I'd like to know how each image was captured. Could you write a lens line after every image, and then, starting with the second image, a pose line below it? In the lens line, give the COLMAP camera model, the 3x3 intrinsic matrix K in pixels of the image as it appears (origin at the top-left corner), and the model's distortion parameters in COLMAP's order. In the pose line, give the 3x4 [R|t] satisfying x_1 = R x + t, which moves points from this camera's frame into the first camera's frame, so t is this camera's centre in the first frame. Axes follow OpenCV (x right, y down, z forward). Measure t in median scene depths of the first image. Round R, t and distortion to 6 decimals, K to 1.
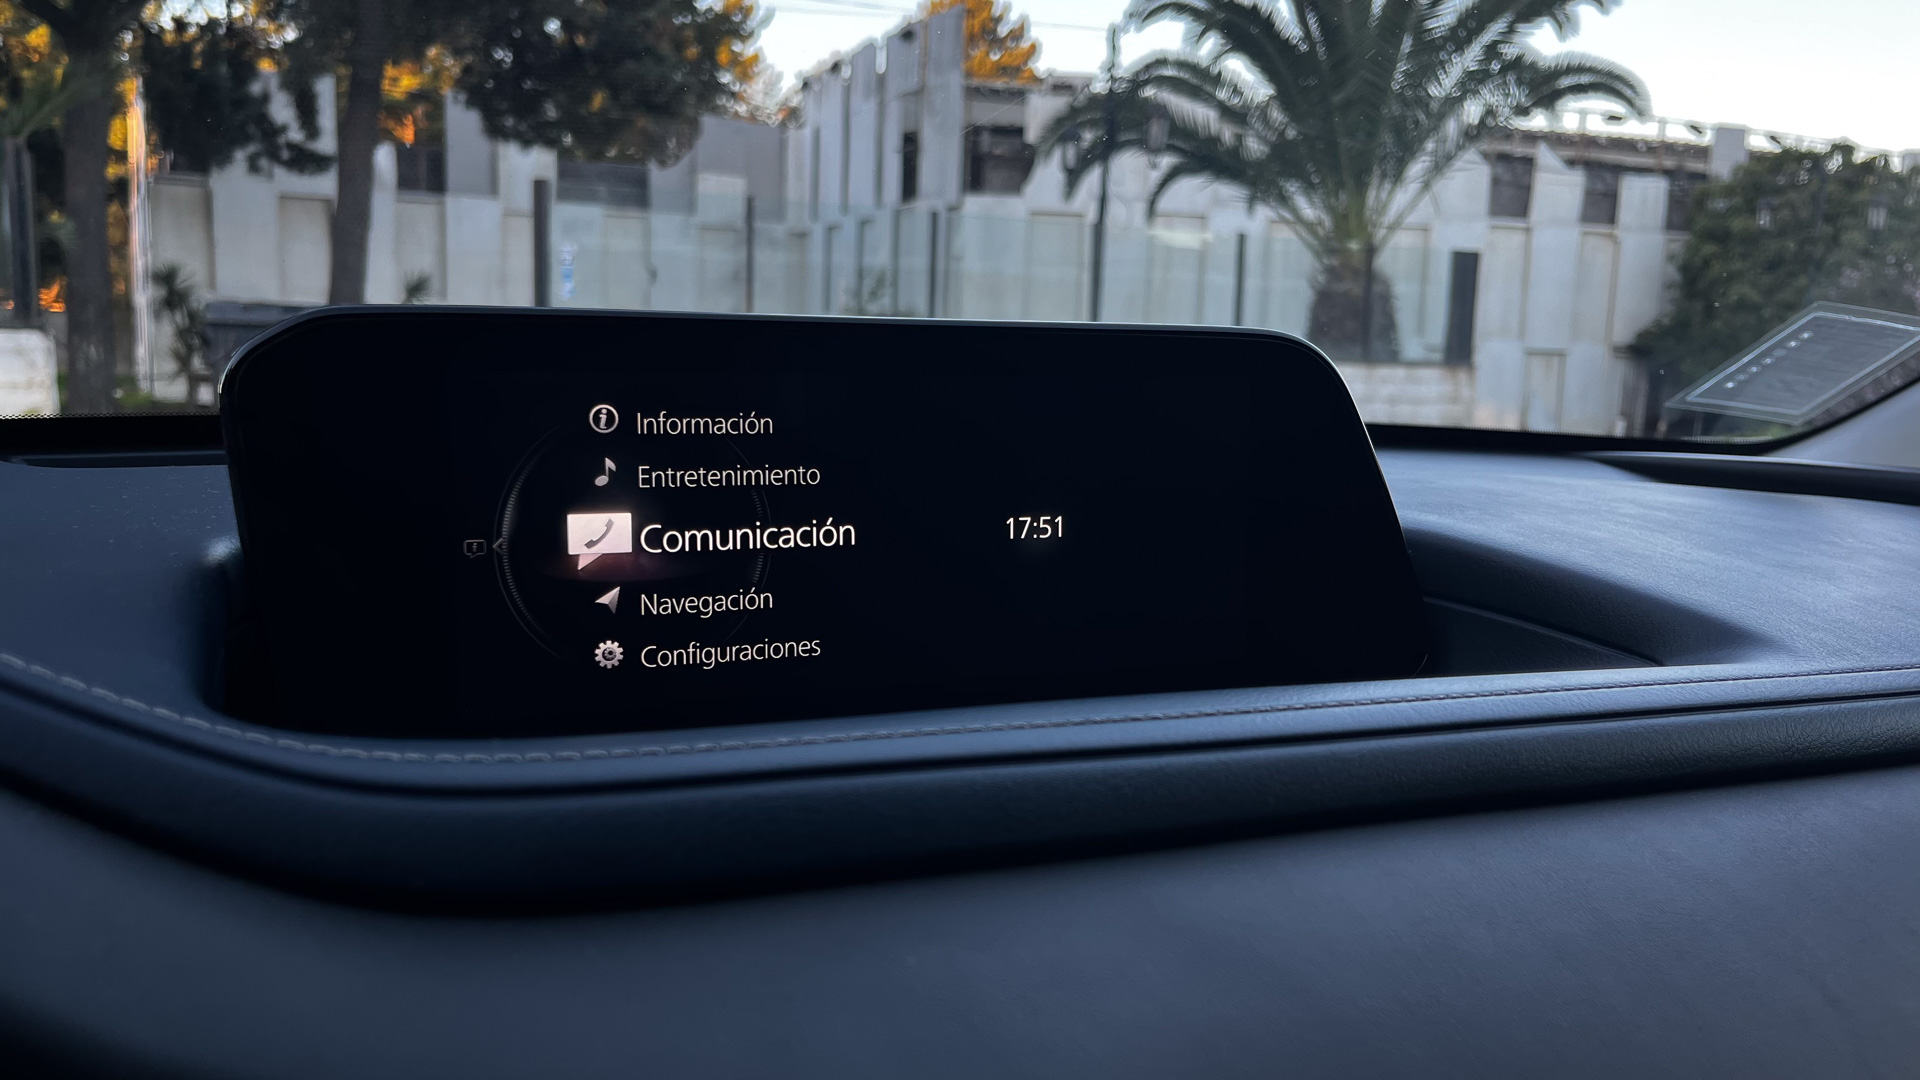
lens RADIAL K [[1465.9, 0, 955.6], [0, 1465.9, 488.1], [0, 0, 1]] dist [0.031638, -0.000700]
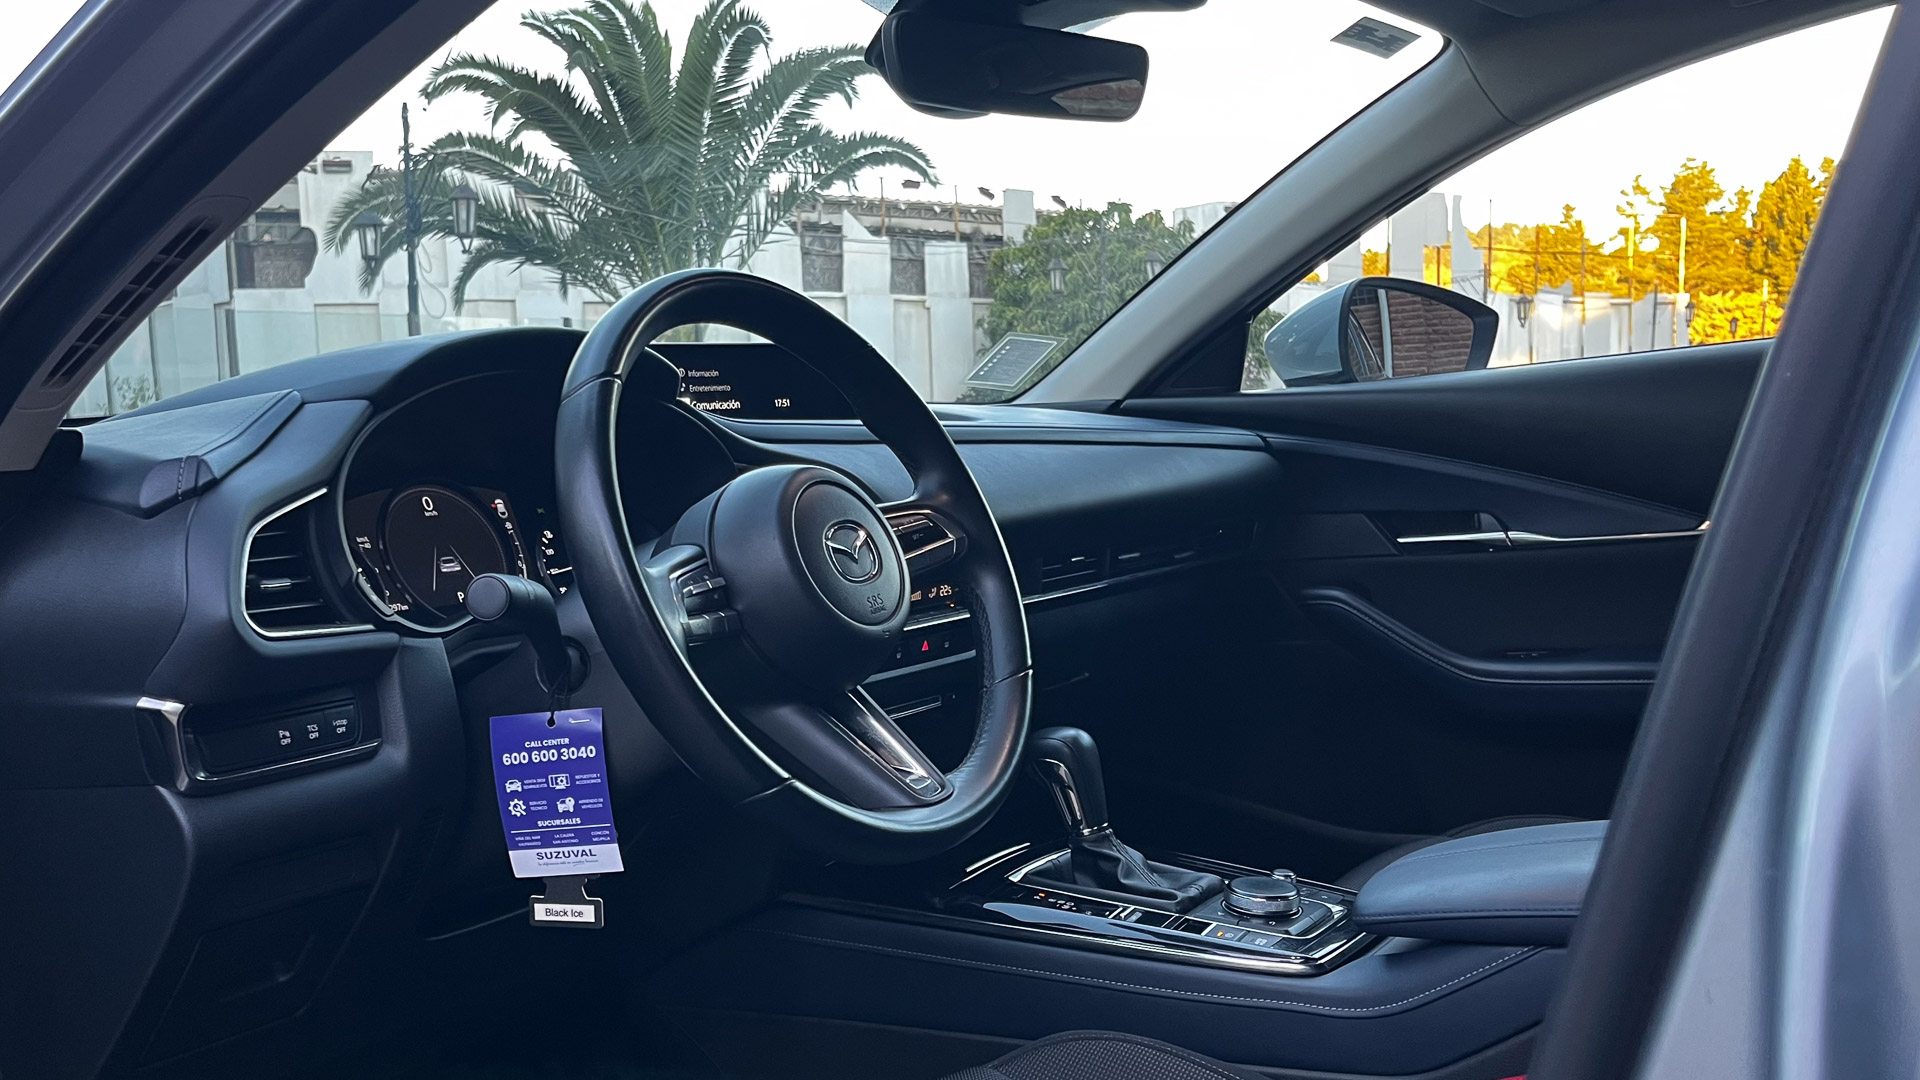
lens RADIAL K [[1991.4, 0, 957.6], [0, 1991.4, 605.1], [0, 0, 1]] dist [0.011807, -0.030631]
pose [[0.907558, -0.109166, 0.405489, -0.105927], [0.120561, 0.992703, -0.002580, 0.039059], [-0.402249, 0.051228, 0.914096, -0.236938]]
